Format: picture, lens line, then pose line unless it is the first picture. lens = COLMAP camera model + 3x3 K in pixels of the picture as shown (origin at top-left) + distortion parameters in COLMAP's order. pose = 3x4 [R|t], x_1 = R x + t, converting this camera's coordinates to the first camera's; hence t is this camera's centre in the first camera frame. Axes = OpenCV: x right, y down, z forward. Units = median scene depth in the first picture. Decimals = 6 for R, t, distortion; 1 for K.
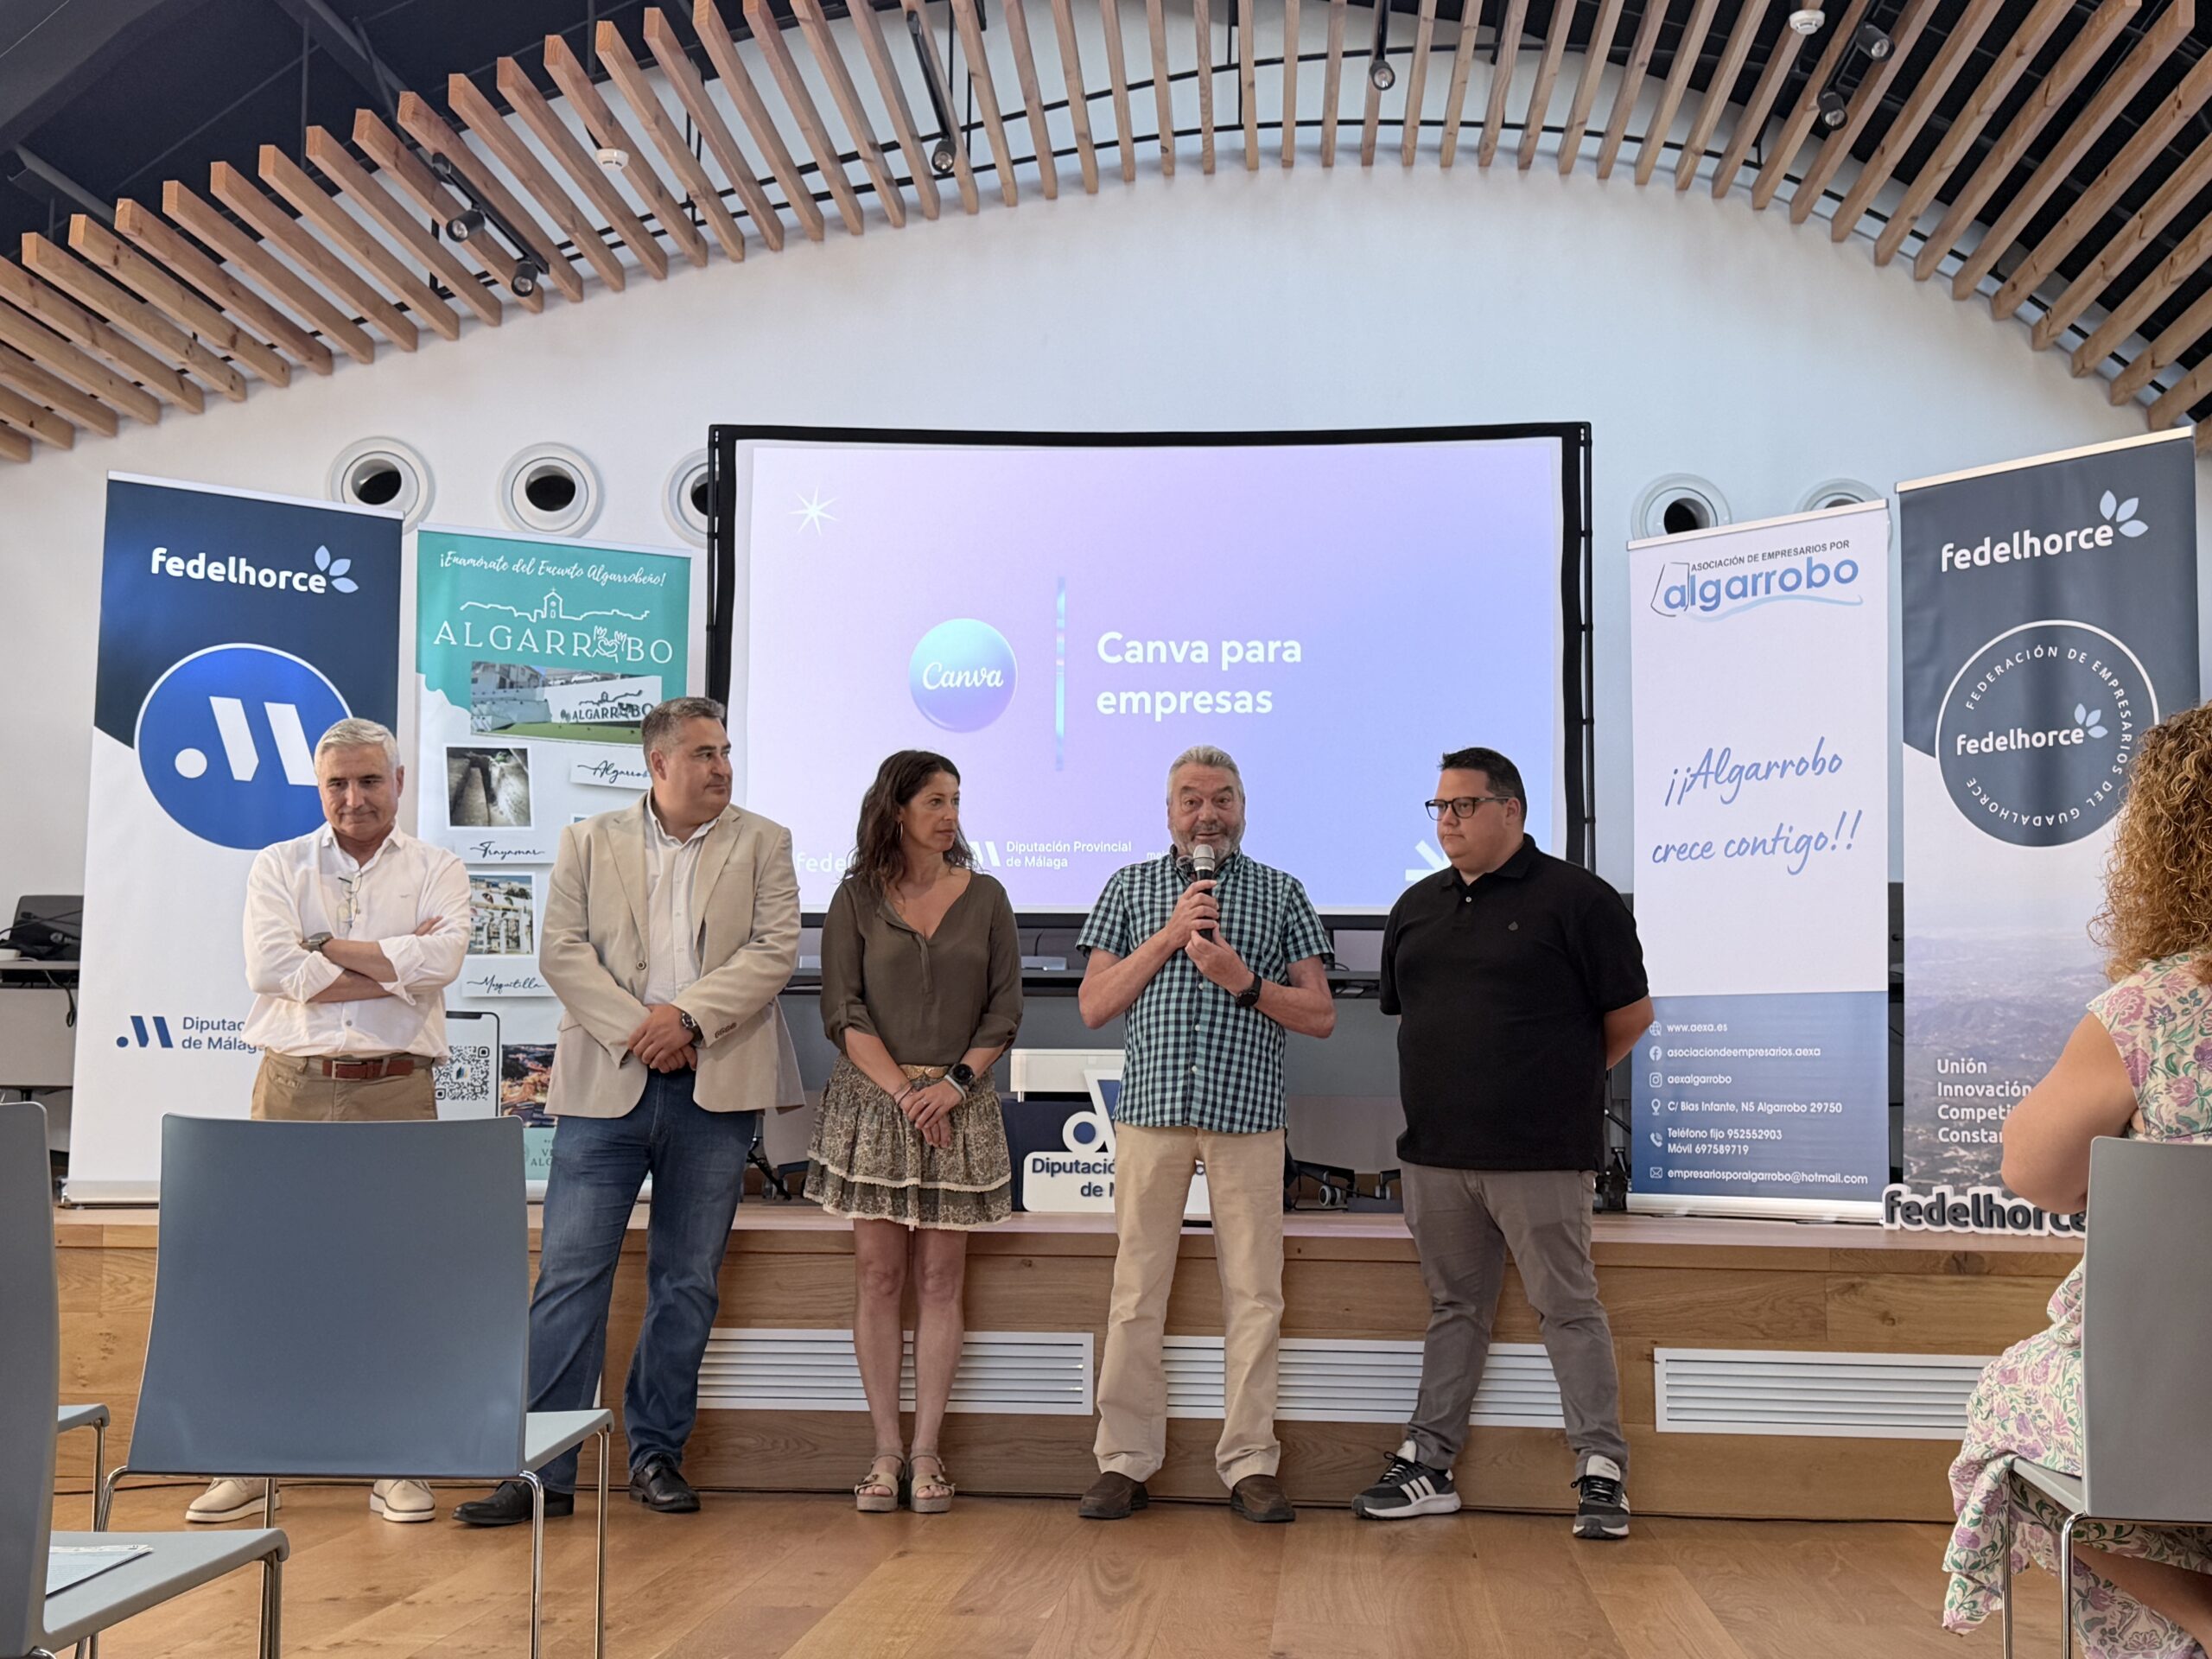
lens RADIAL K [[2620.0, 0, 1084.8], [0, 2620.0, 856.7], [0, 0, 1]] dist [0.198914, -0.463725]
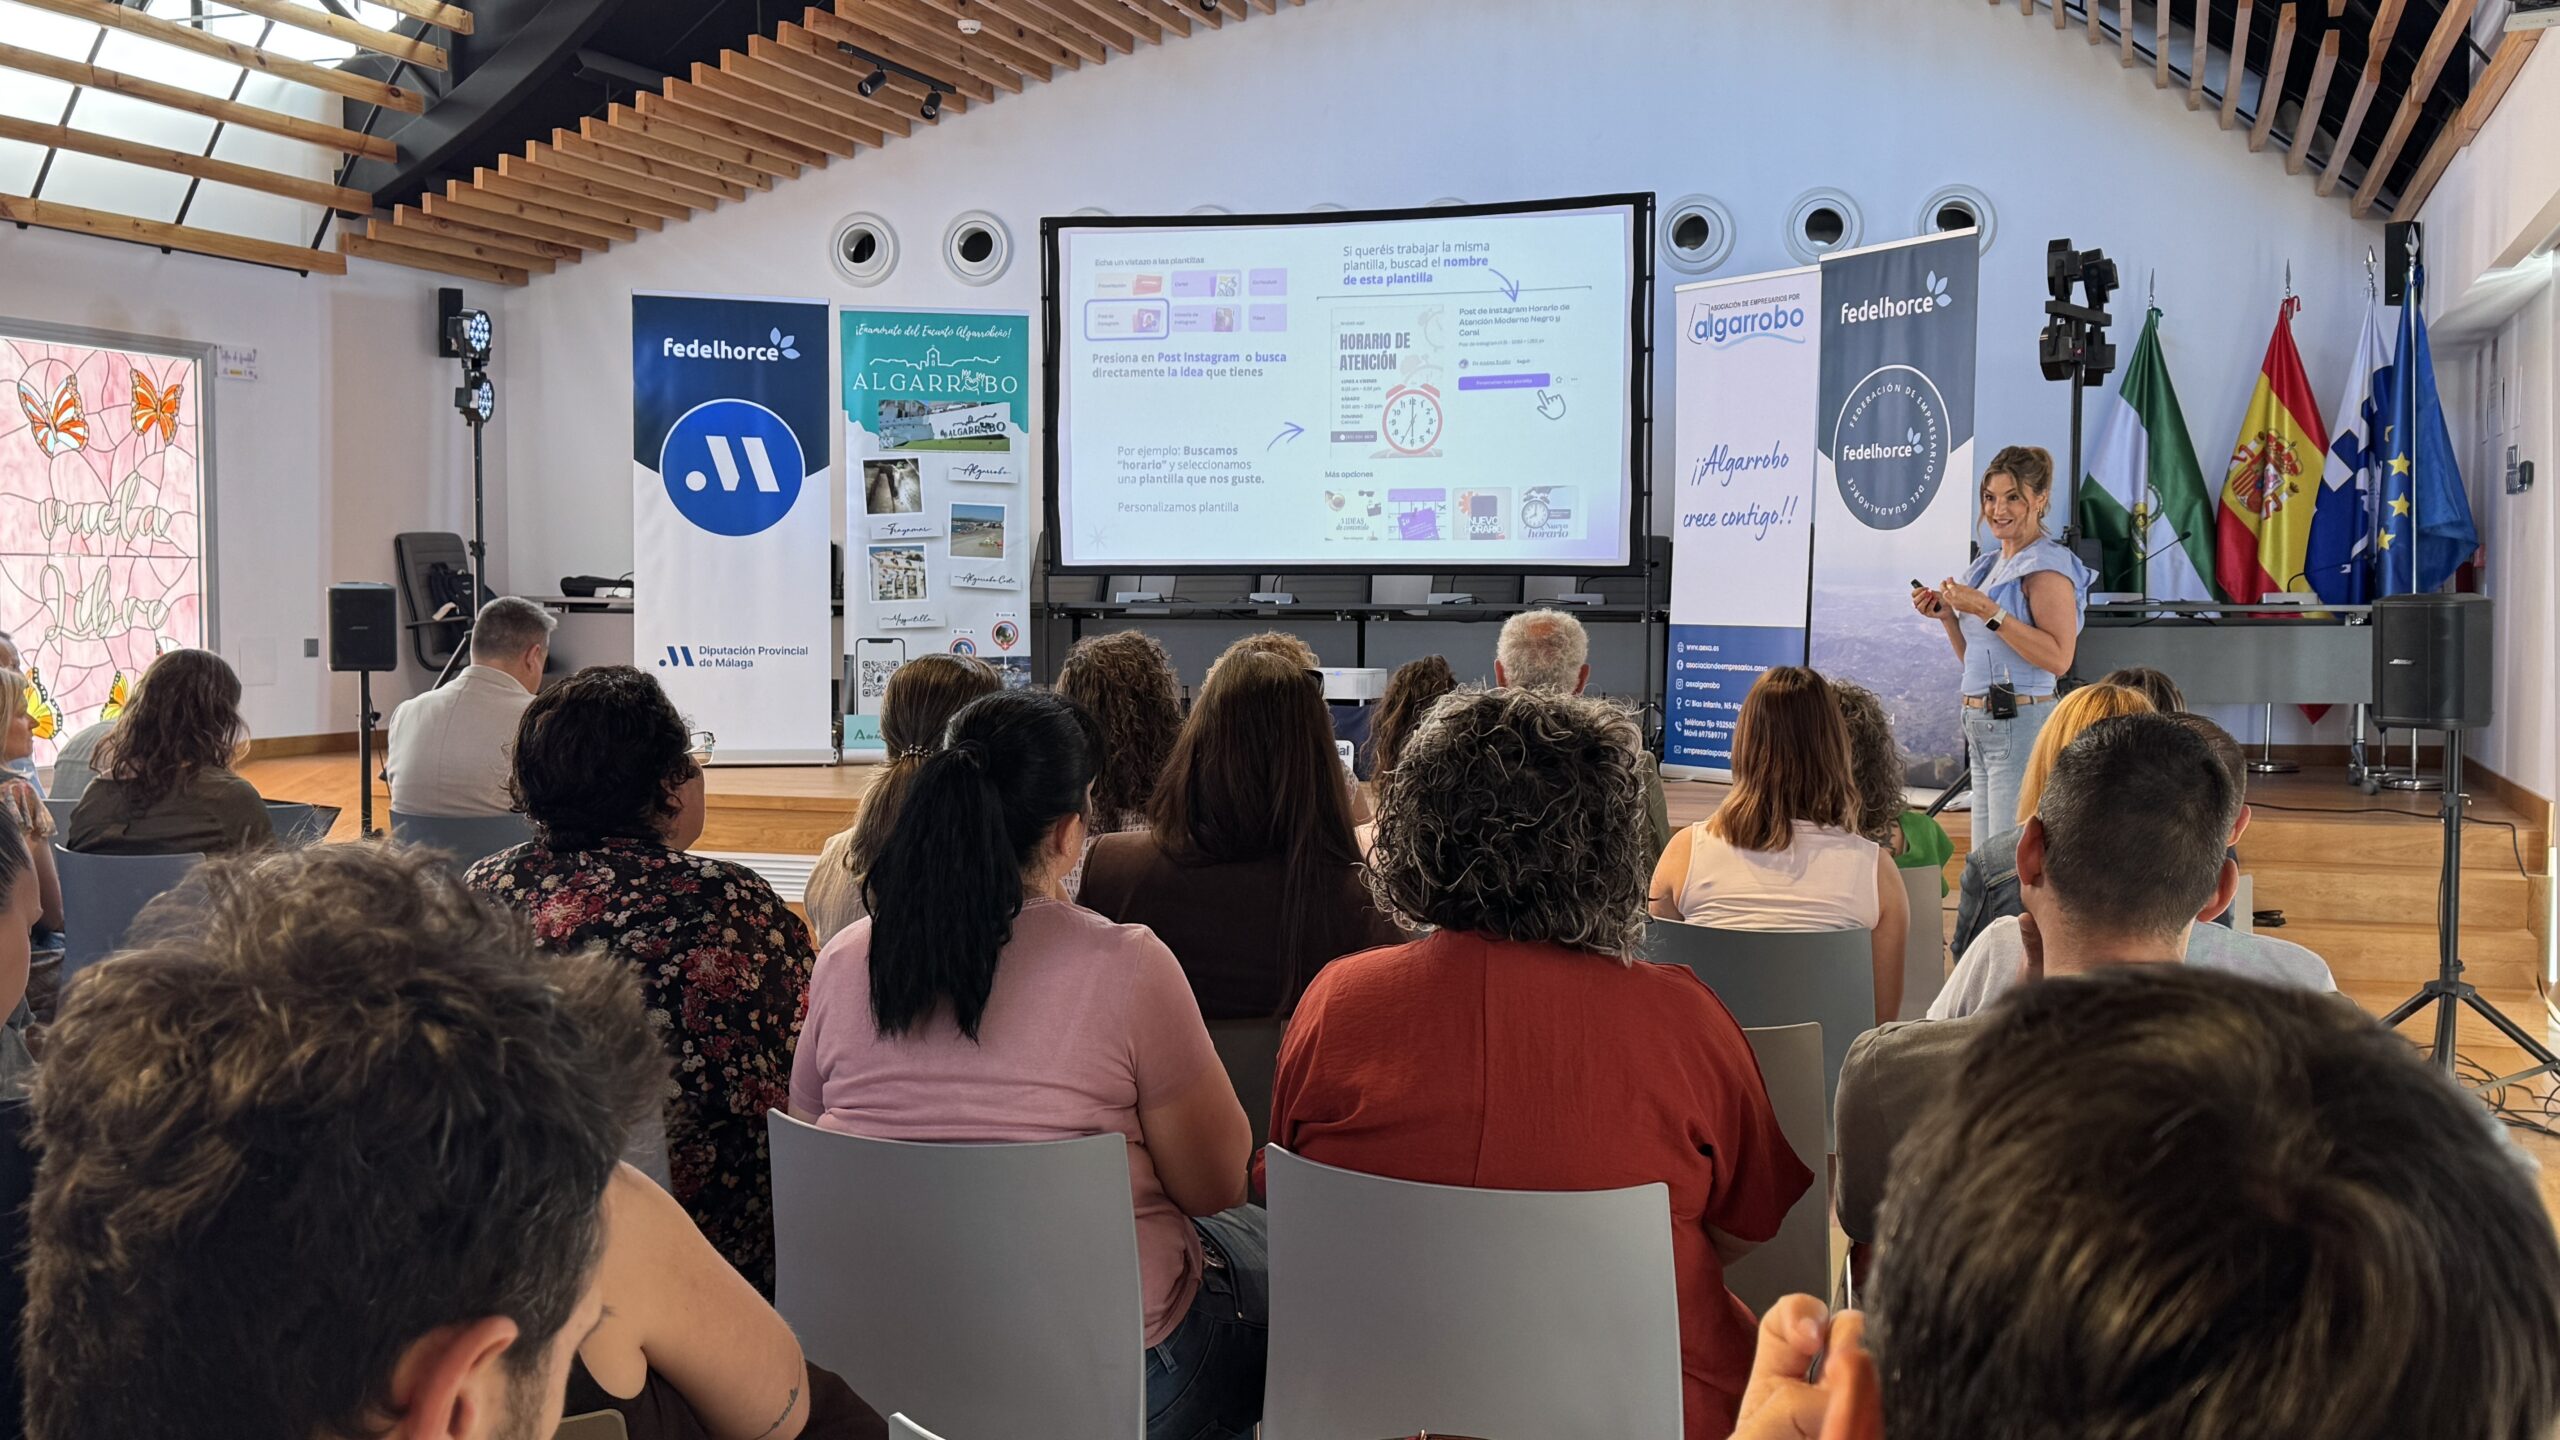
lens RADIAL K [[2471.6, 0, 1290.9], [0, 2471.6, 724.7], [0, 0, 1]] dist [0.212439, -0.461578]
pose [[0.970399, 0.005796, -0.241439, 0.330049], [0.031844, 0.987913, 0.151705, -0.098989], [0.239400, -0.154902, 0.958485, -0.307851]]
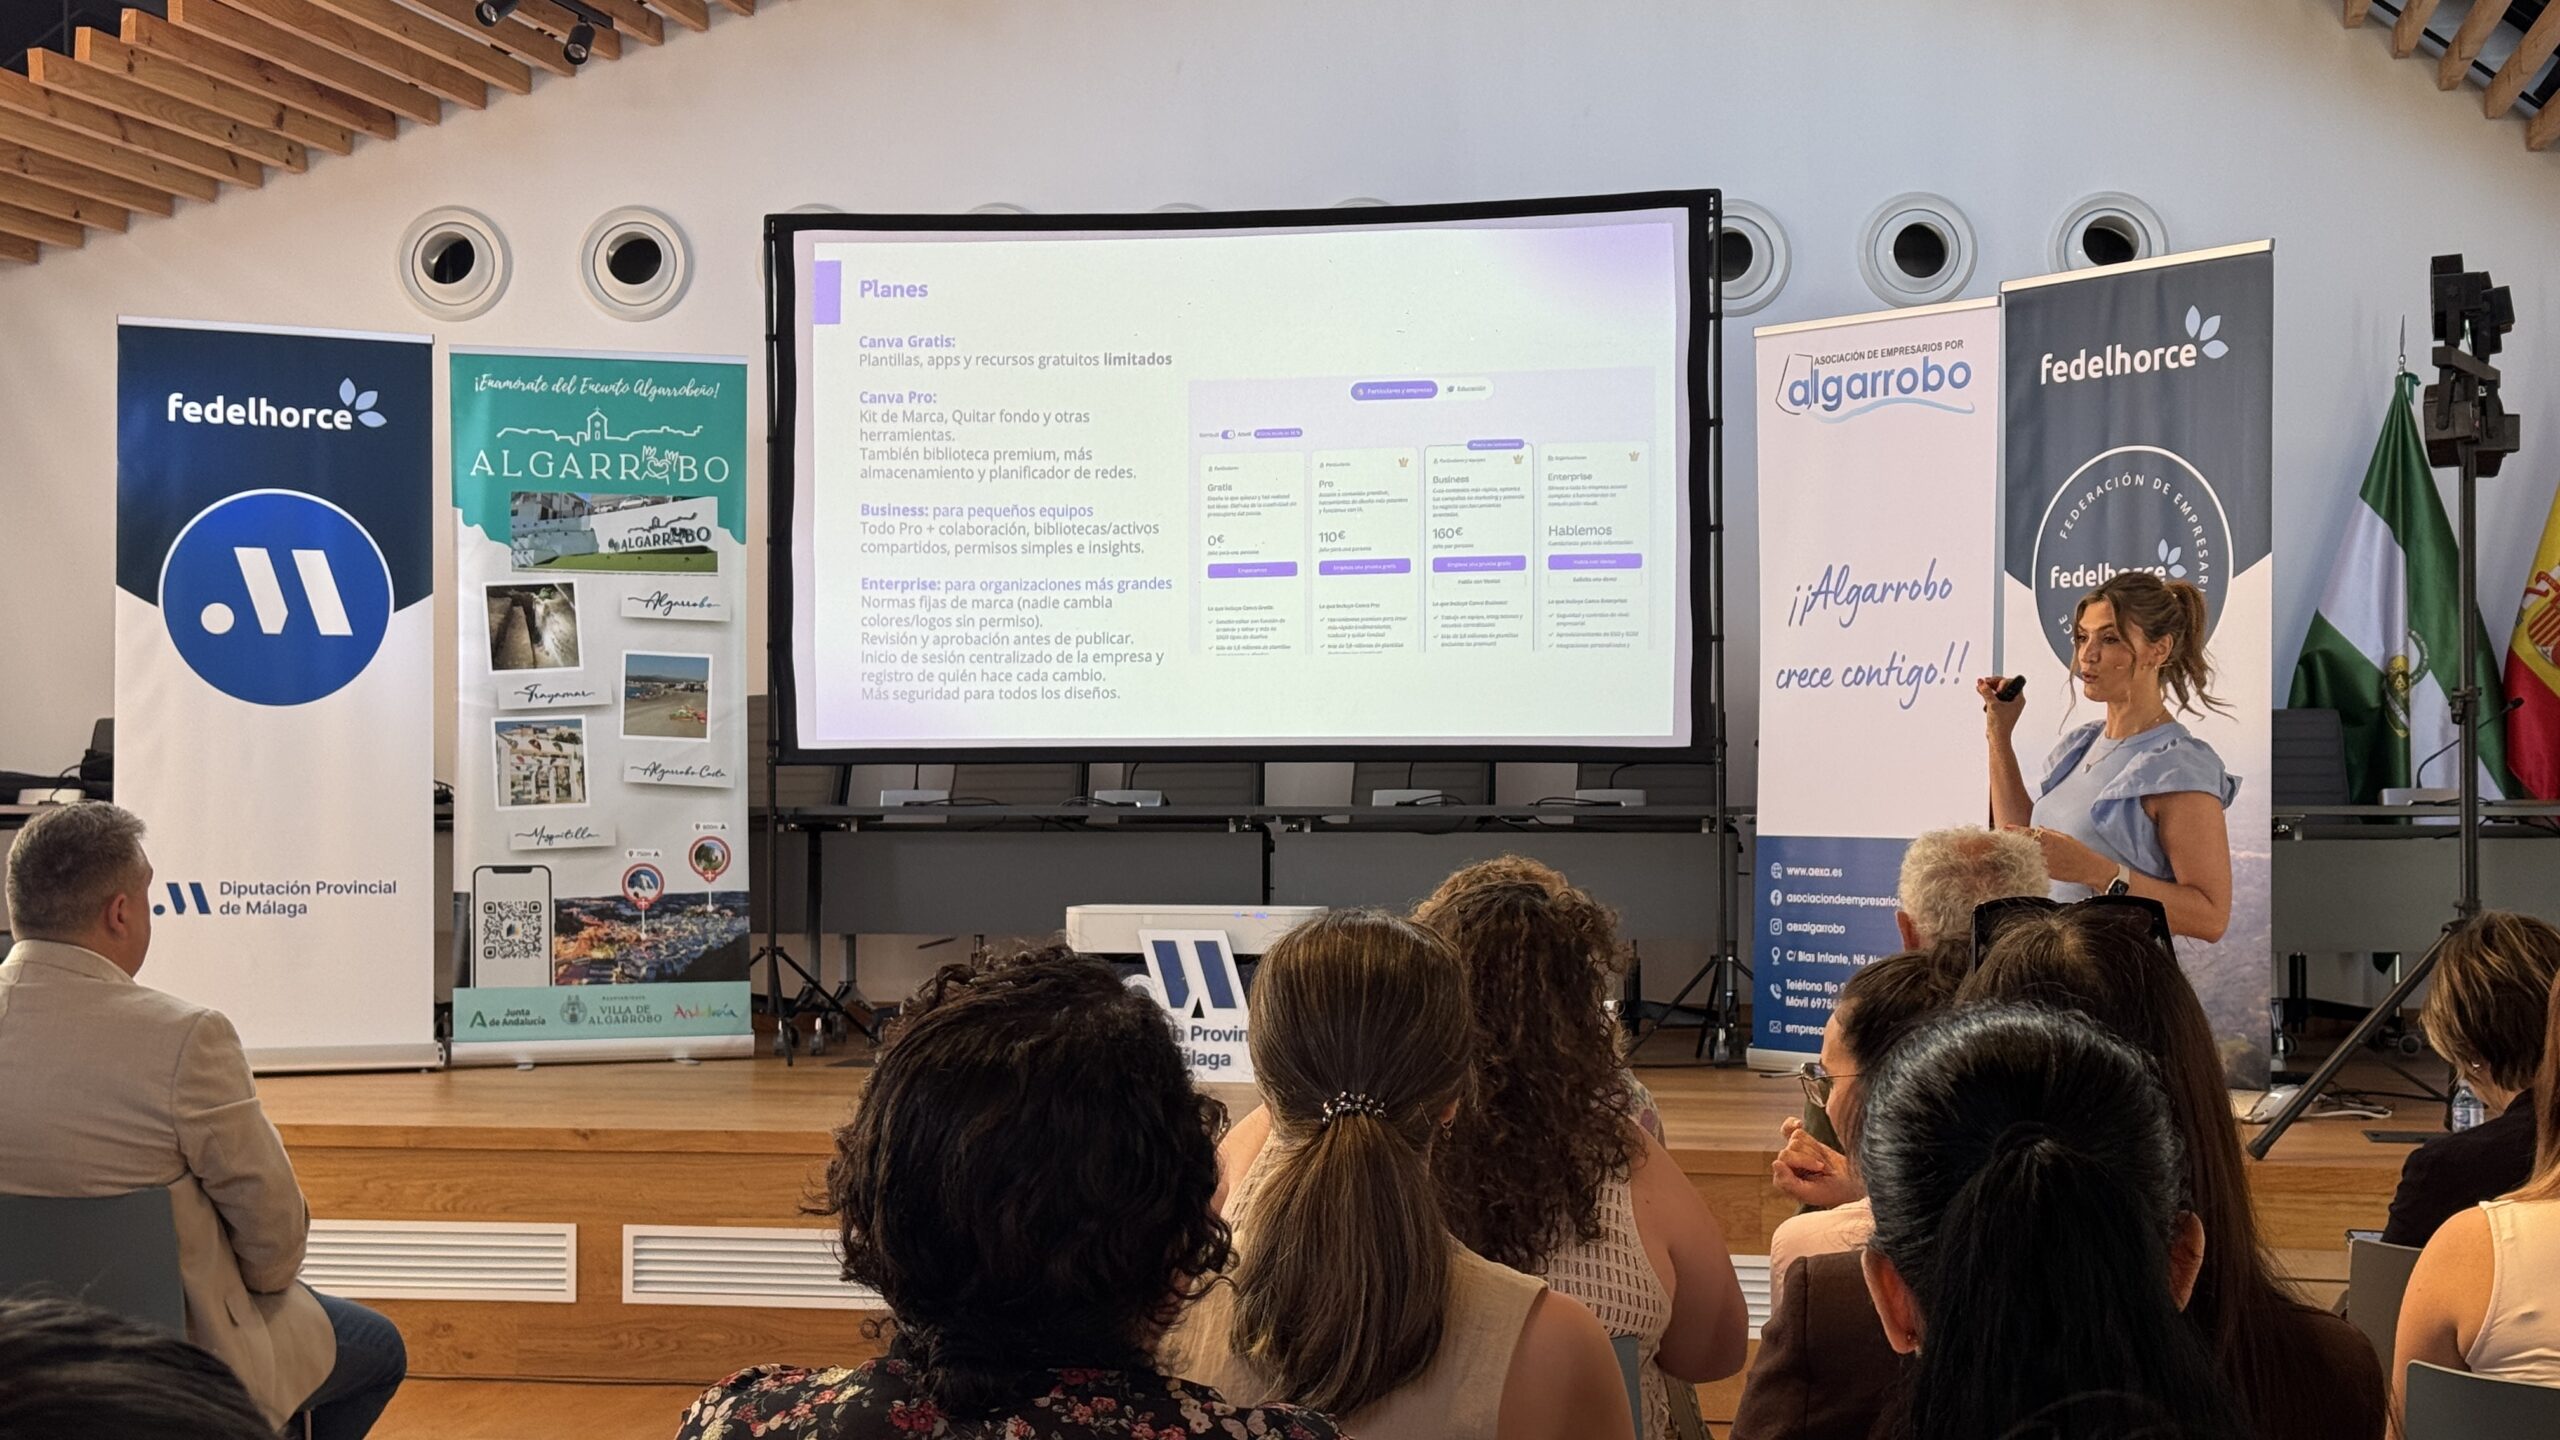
lens RADIAL K [[3506.3, 0, 1273.9], [0, 3506.3, 748.8], [0, 0, 1]] dist [0.201774, -0.395116]
pose [[0.992384, -0.012822, -0.122517, 0.191400], [0.024191, 0.995487, 0.091765, -0.092341], [0.120787, -0.094030, 0.988215, -0.220300]]
